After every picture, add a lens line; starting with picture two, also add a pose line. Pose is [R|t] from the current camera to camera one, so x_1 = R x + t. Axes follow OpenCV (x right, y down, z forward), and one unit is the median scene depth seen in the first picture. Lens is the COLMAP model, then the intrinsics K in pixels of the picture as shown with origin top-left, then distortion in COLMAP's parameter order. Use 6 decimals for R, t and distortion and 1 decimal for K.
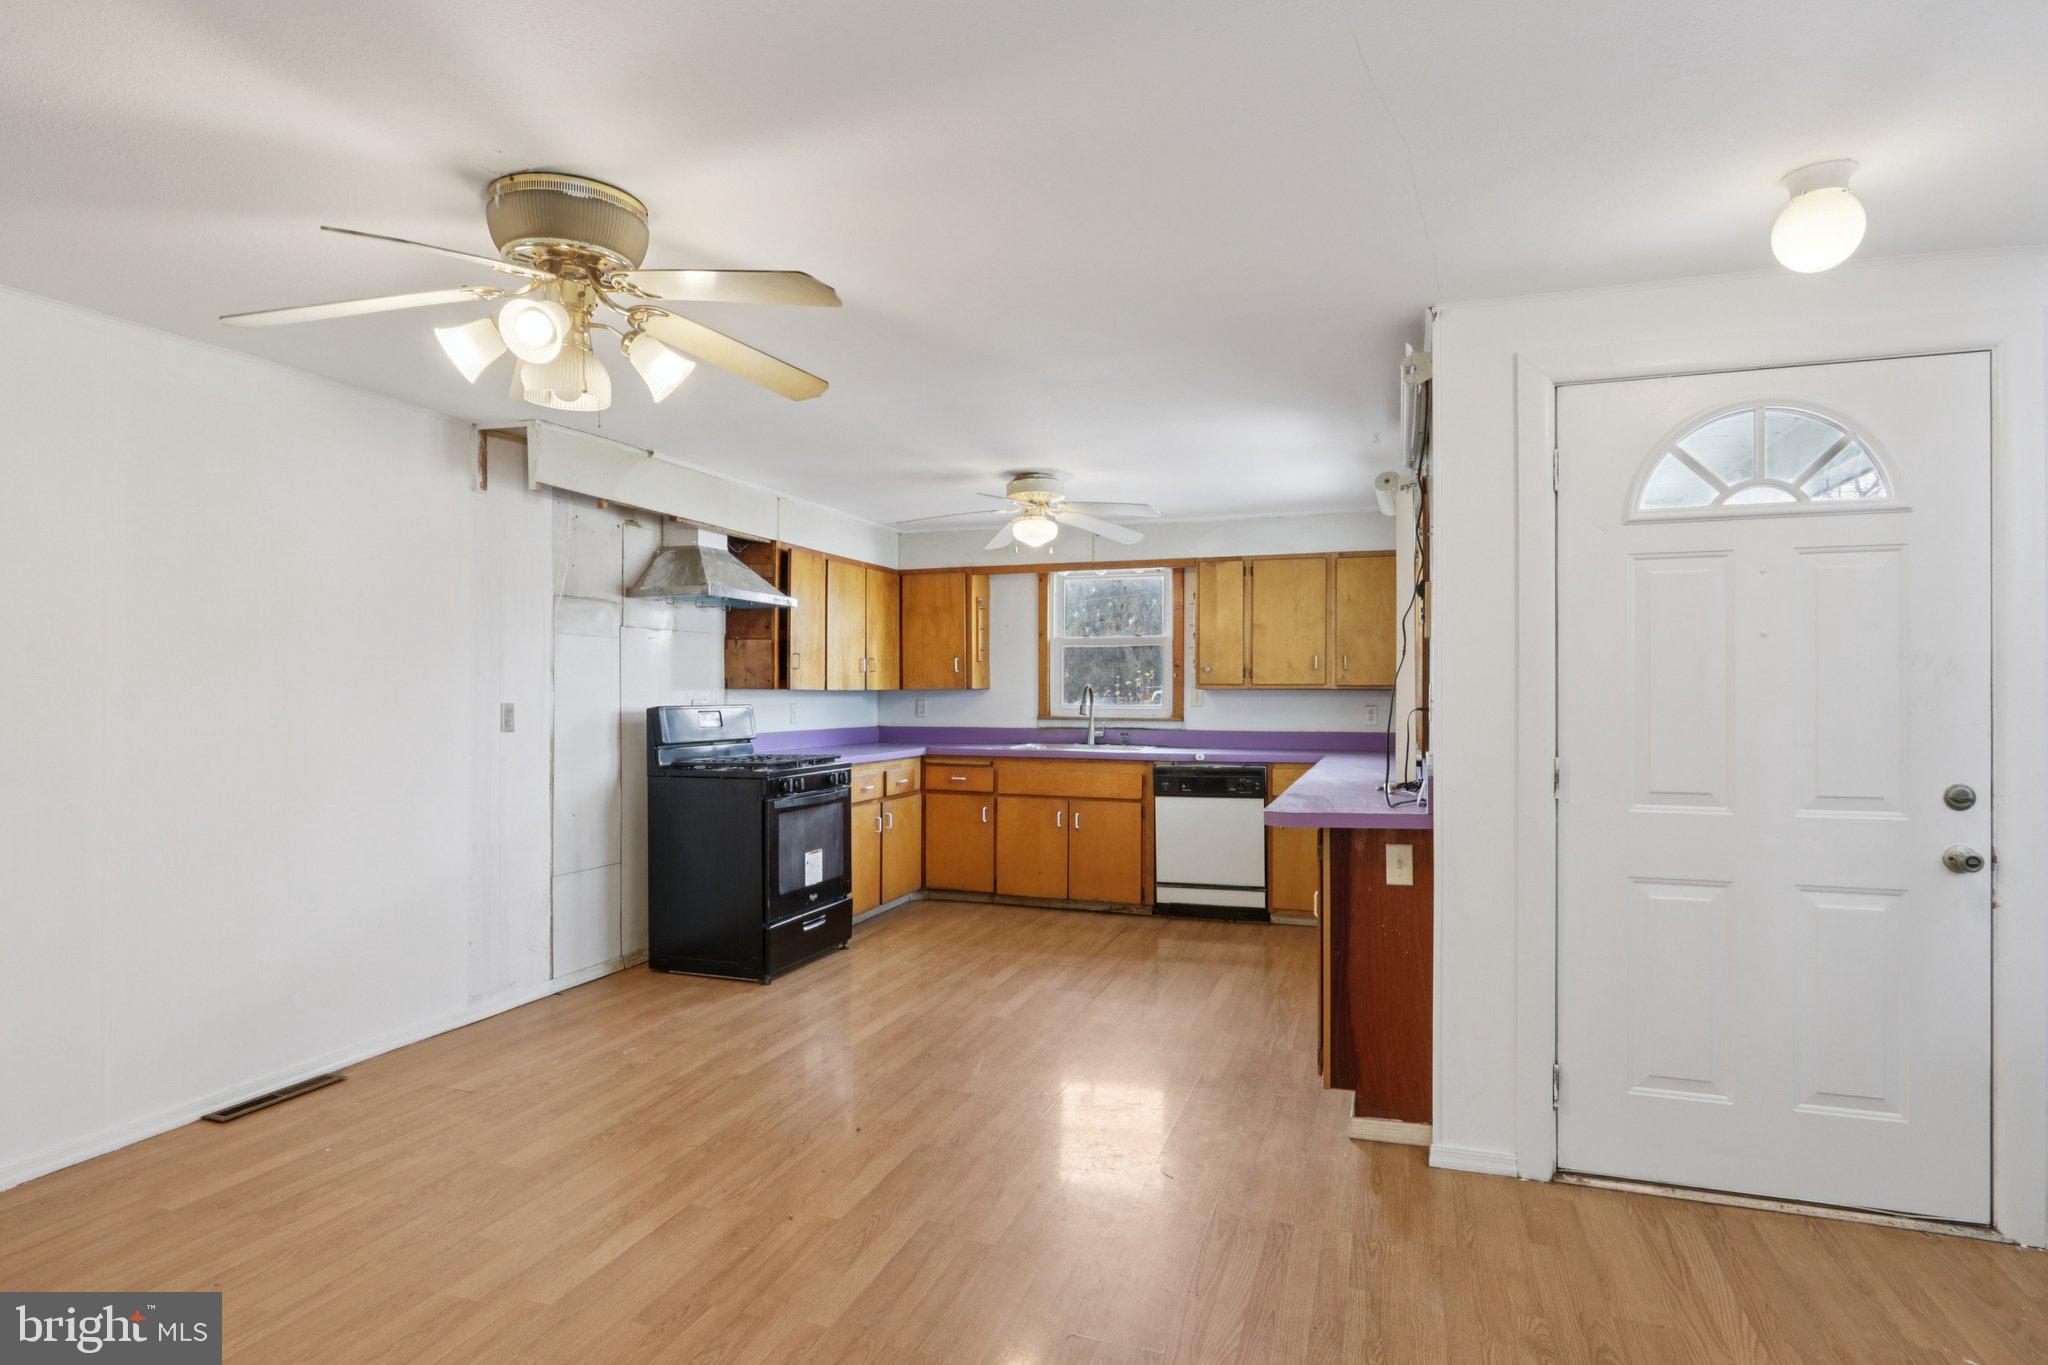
lens RADIAL K [[1075.1, 0, 1024.0], [0, 1075.1, 682.5], [0, 0, 1]] dist [-0.026389, 0.000366]
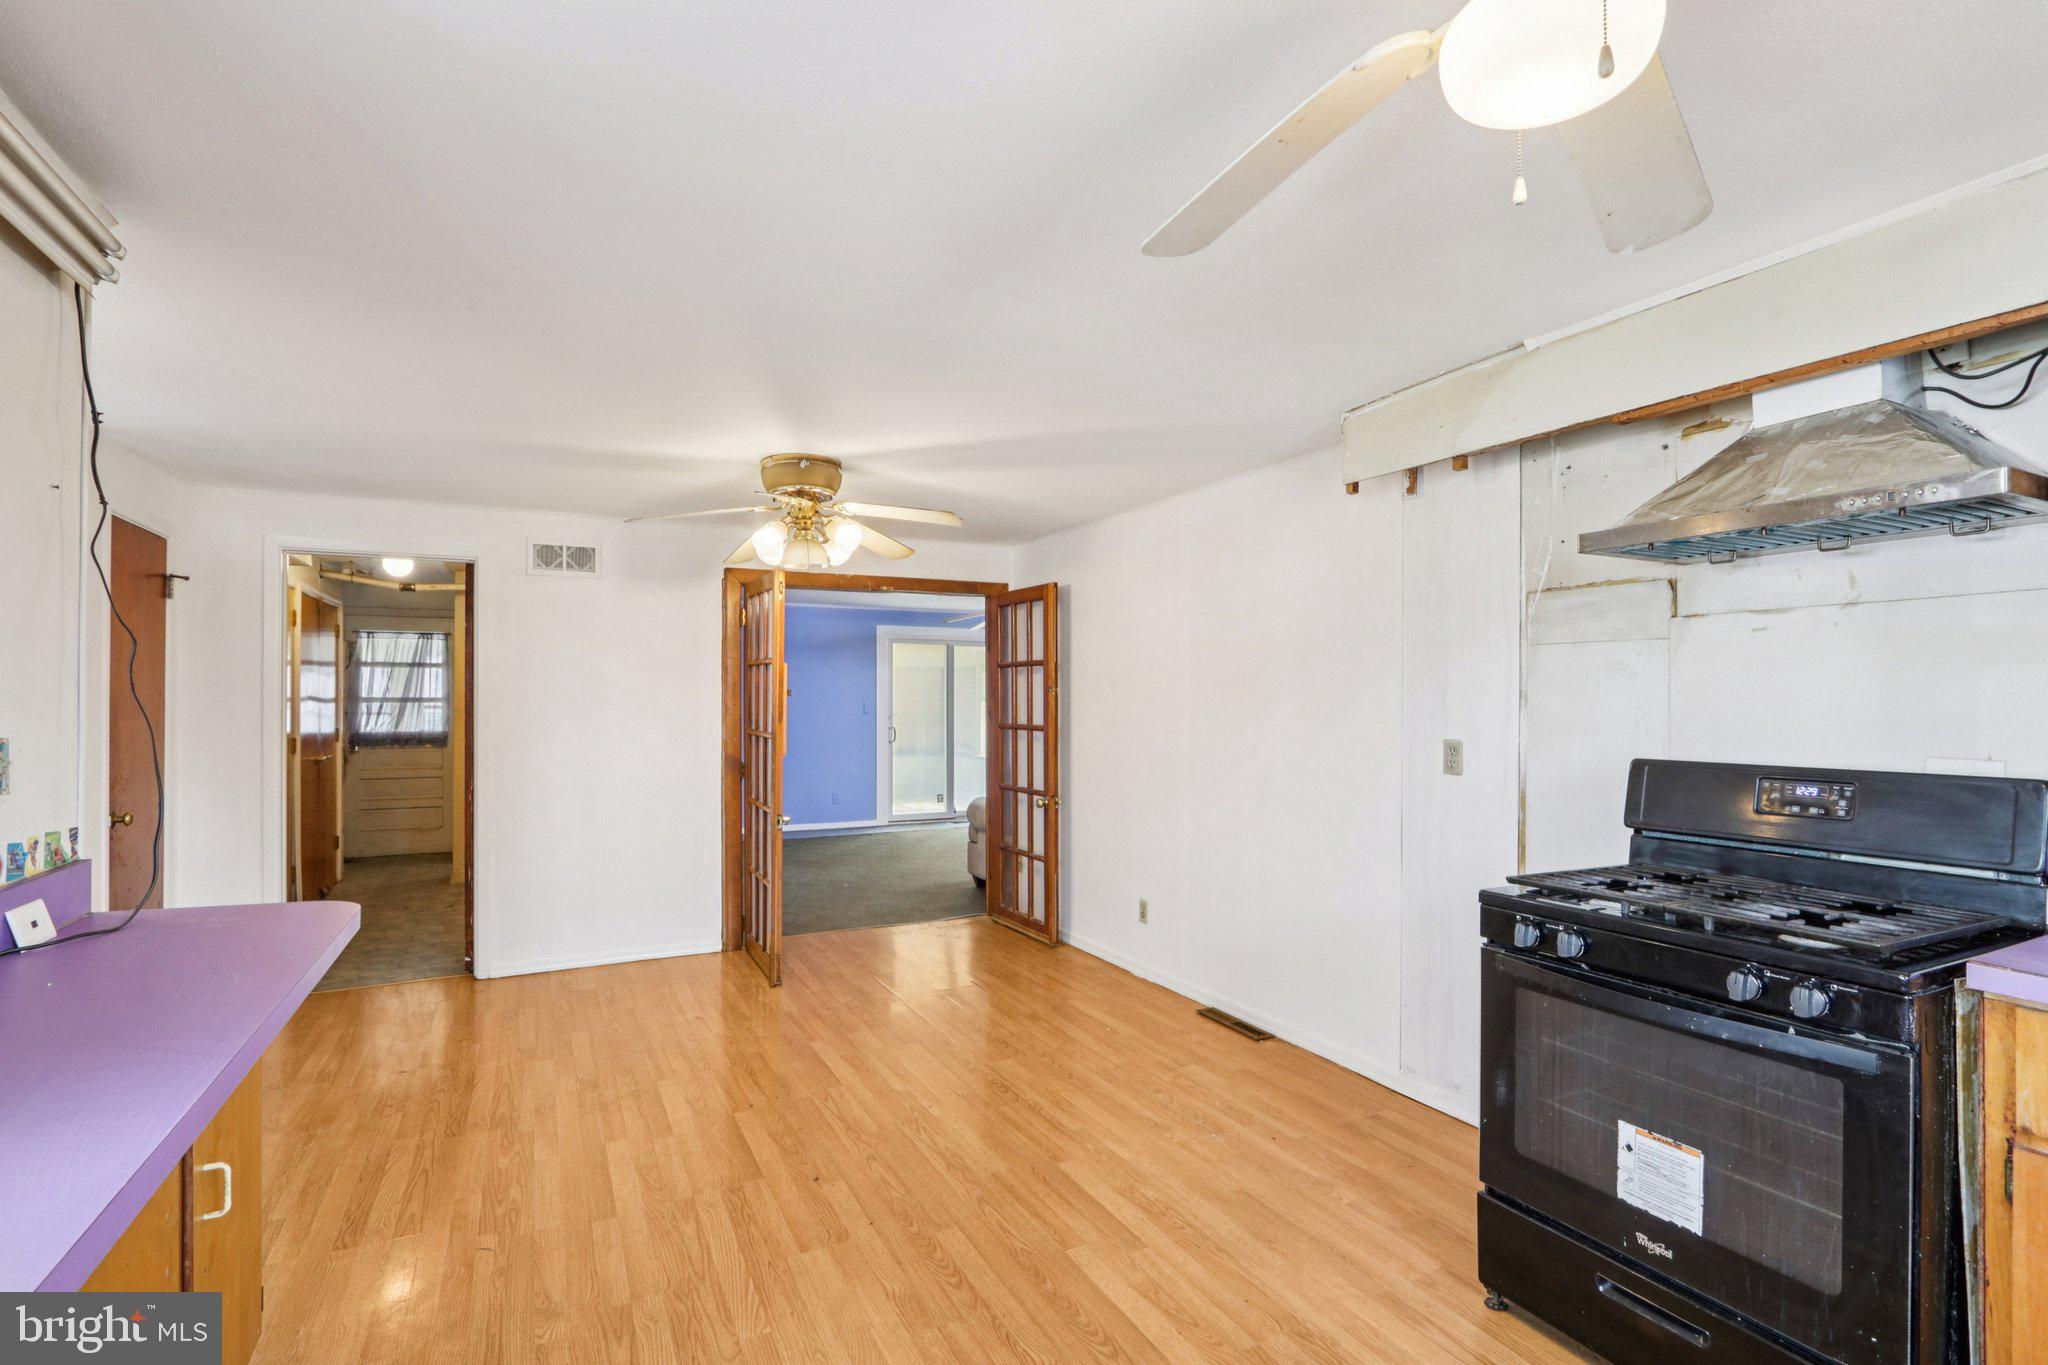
lens RADIAL K [[953.2, 0, 1019.6], [0, 953.2, 705.6], [0, 0, 1]] dist [-0.001556, -0.000083]
pose [[-0.690937, 0.001761, -0.722912, 0.201762], [0.003984, 0.999991, -0.001372, -0.005183], [0.722904, -0.003828, -0.690938, 0.942312]]
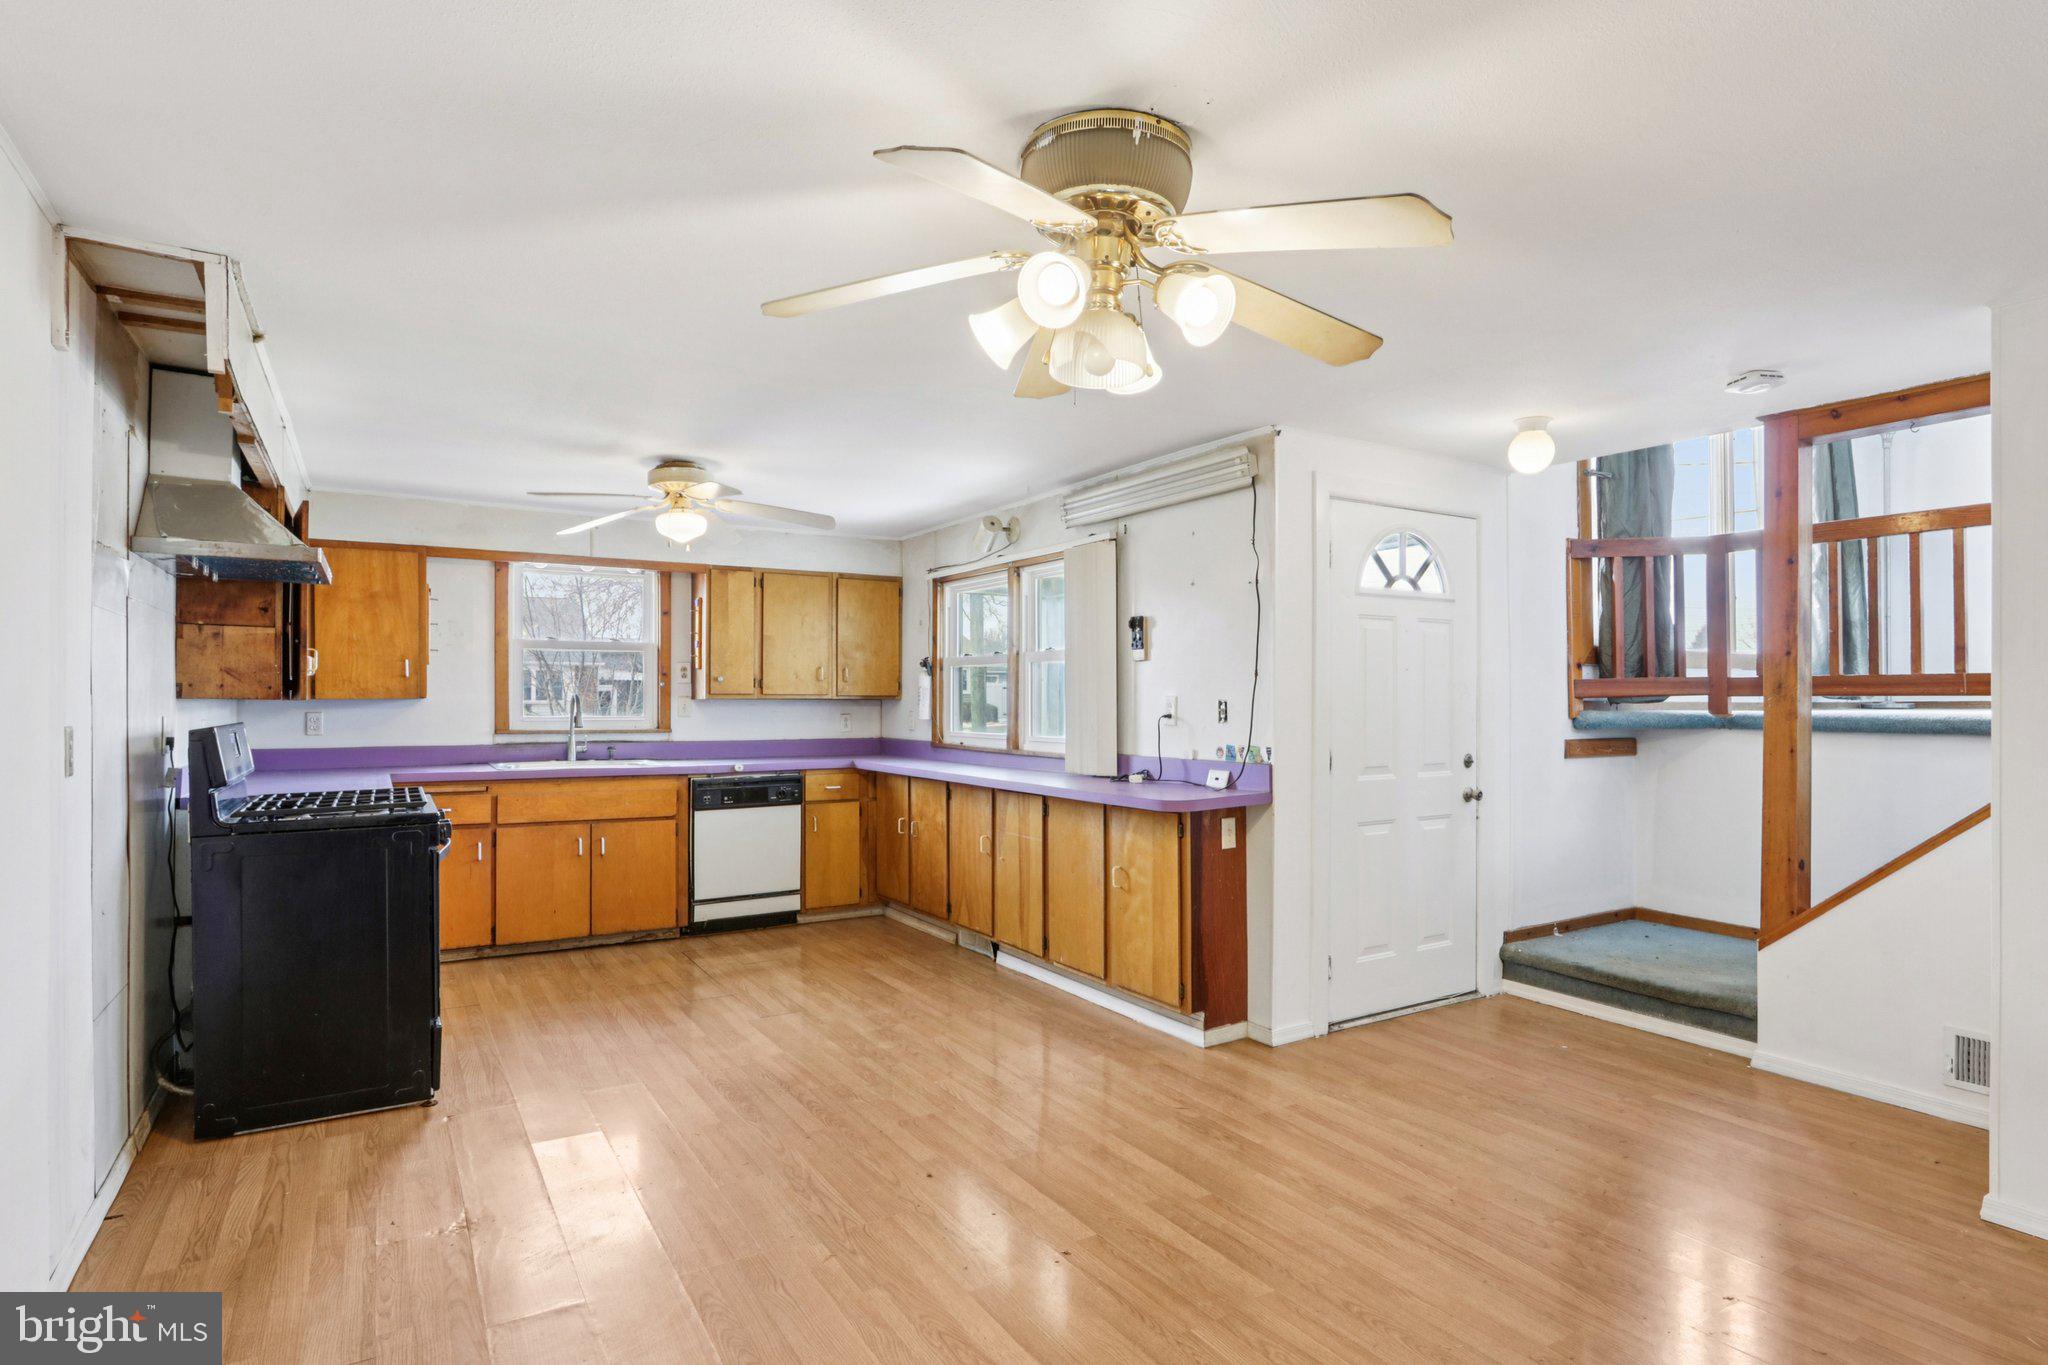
lens RADIAL K [[1043.3, 0, 1024.0], [0, 1043.3, 682.5], [0, 0, 1]] dist [-0.029637, 0.000556]
pose [[0.631856, 0.012065, 0.774992, -0.435404], [-0.007163, 0.999927, -0.009727, -0.001740], [-0.775053, 0.000595, 0.631896, 0.198893]]
